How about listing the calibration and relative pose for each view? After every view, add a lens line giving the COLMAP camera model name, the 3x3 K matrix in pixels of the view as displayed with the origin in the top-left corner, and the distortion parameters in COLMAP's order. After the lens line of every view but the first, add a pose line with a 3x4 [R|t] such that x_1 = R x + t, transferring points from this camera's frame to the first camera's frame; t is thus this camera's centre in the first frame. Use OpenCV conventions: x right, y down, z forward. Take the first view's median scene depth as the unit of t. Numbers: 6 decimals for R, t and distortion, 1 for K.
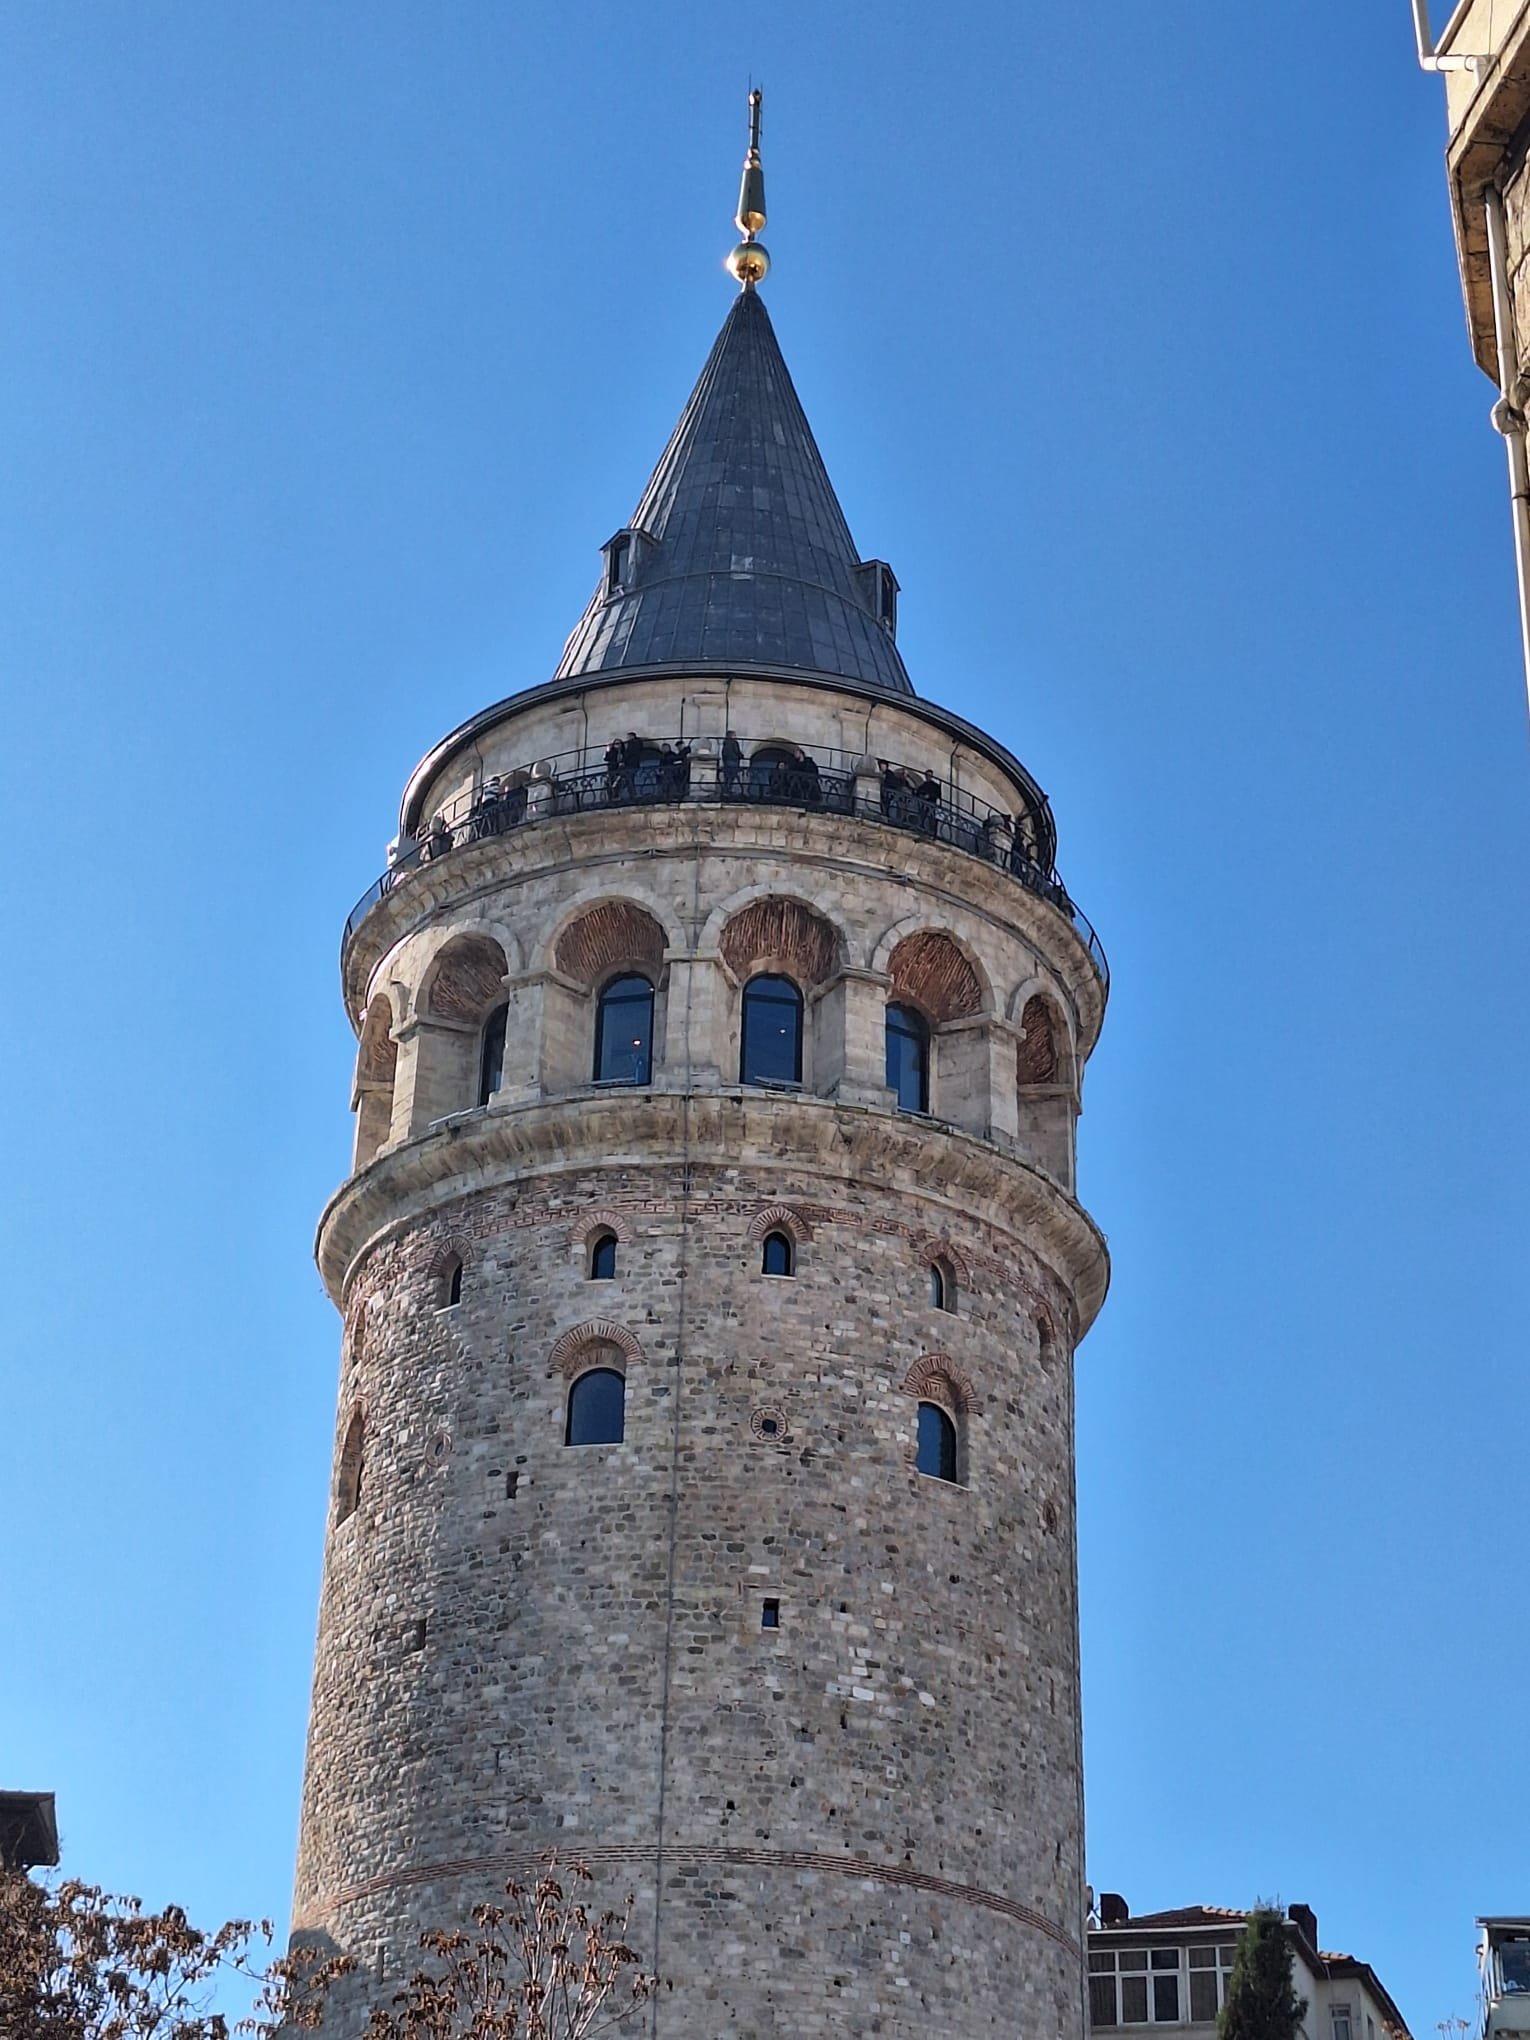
lens RADIAL K [[3470.4, 0, 765.0], [0, 3470.4, 1020.0], [0, 0, 1]] dist [0.166498, -0.149772]
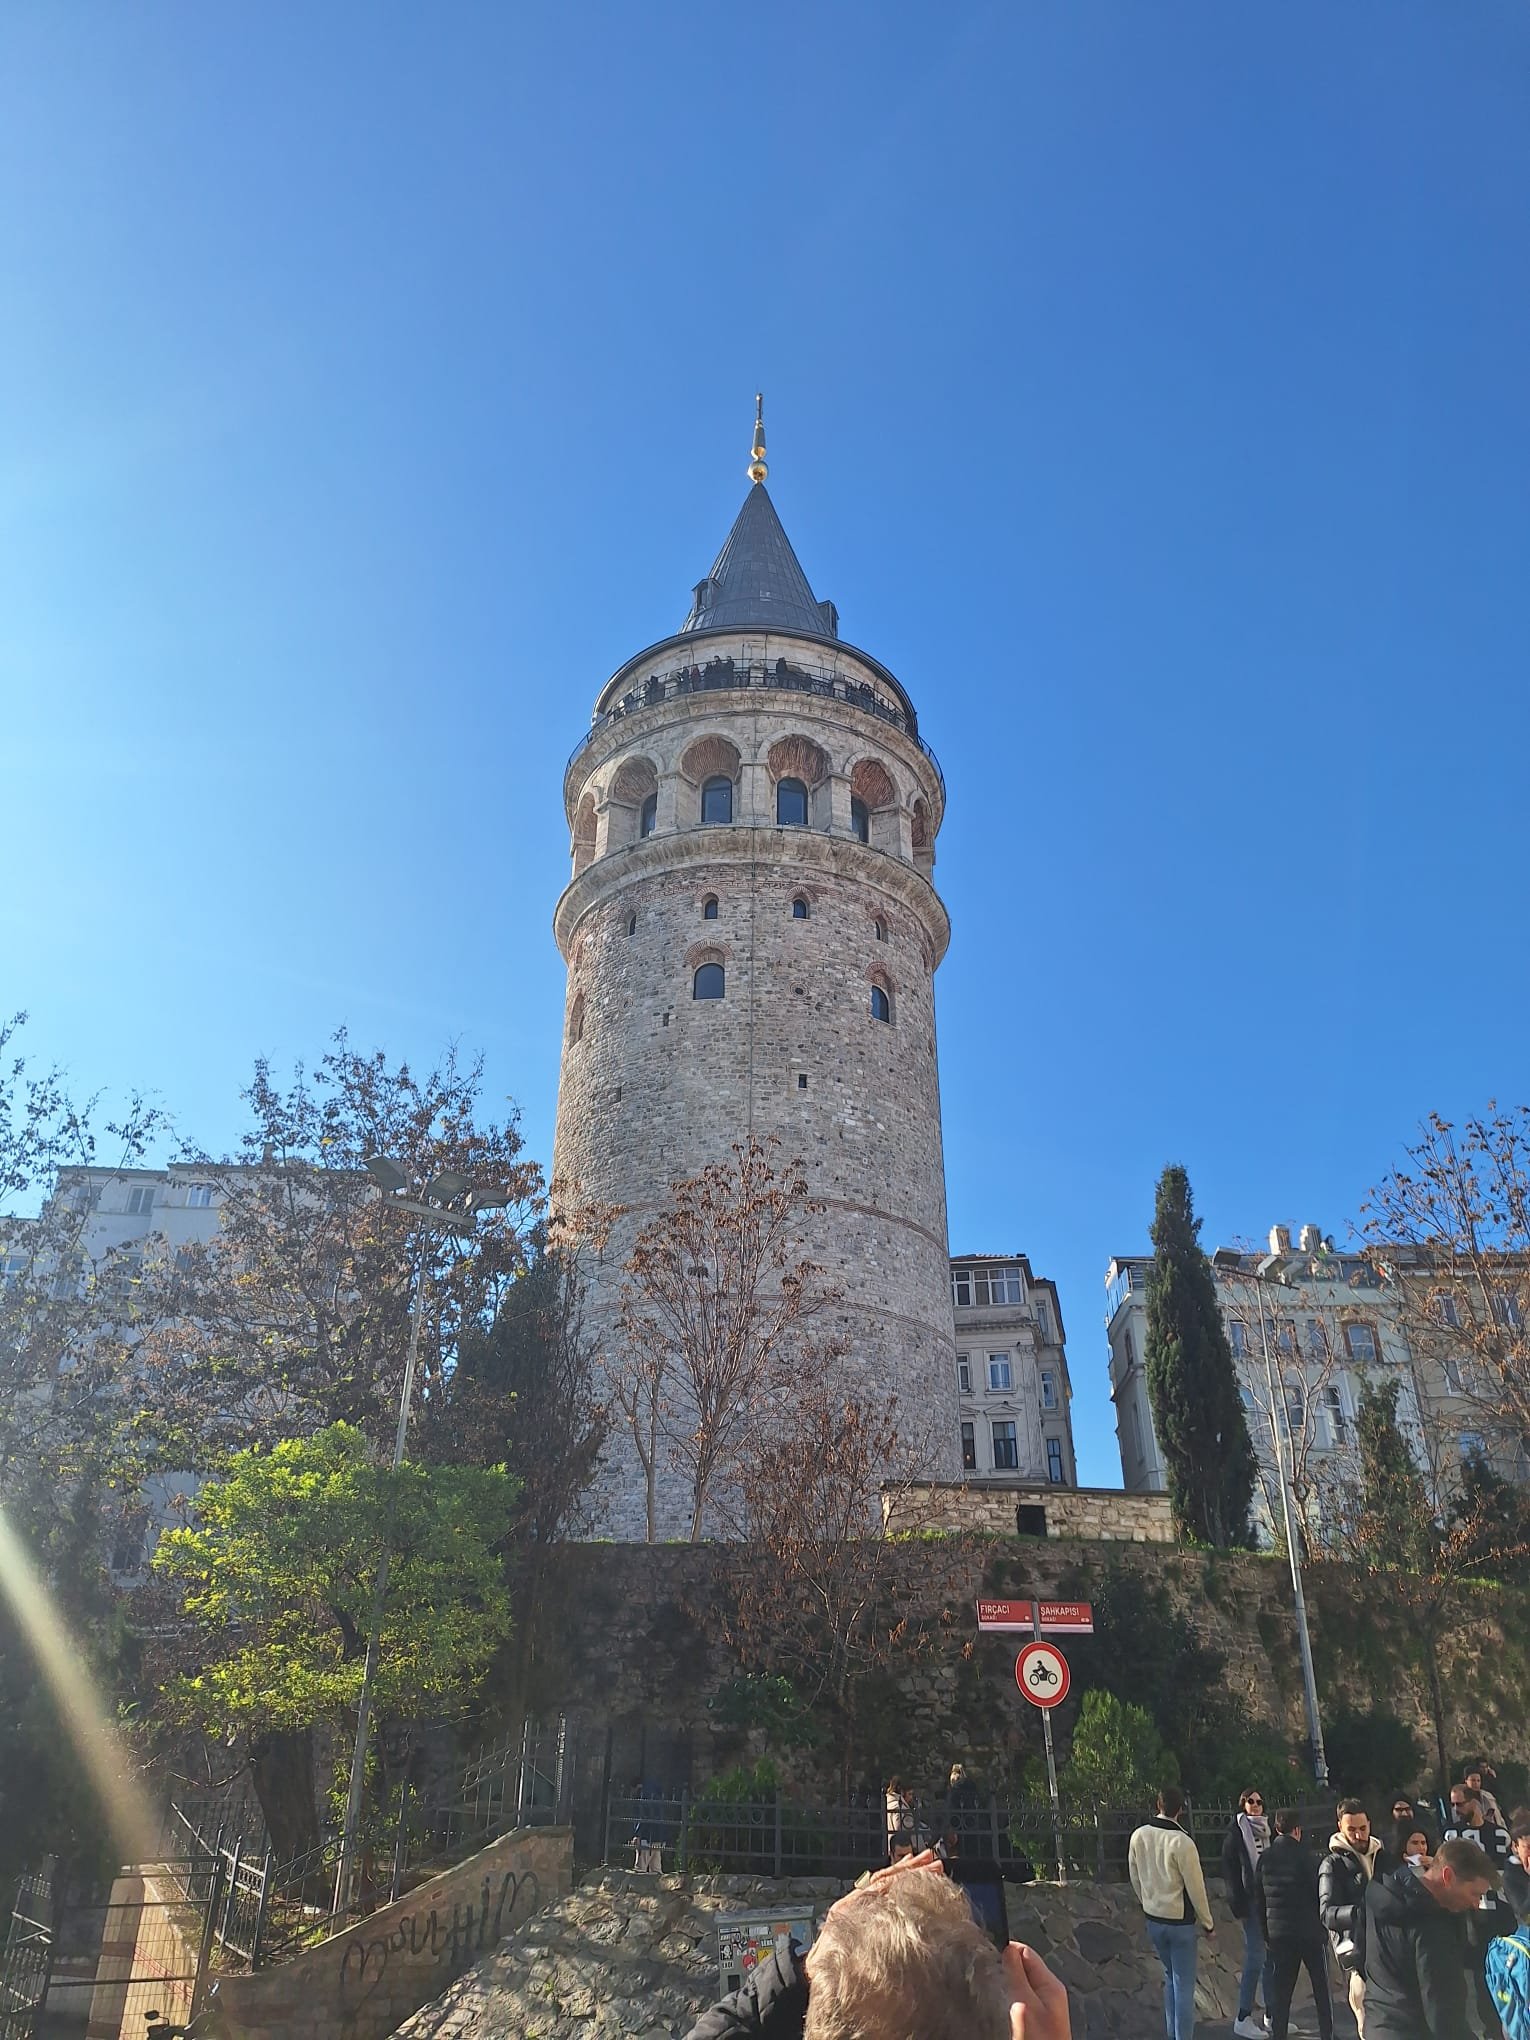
lens RADIAL K [[1366.5, 0, 768.4], [0, 1366.5, 1039.6], [0, 0, 1]] dist [0.156433, -0.247130]
pose [[0.997531, 0.013922, 0.068827, -0.064513], [-0.016584, 0.999130, 0.038265, 0.108704], [-0.068235, -0.039312, 0.996894, 0.224601]]
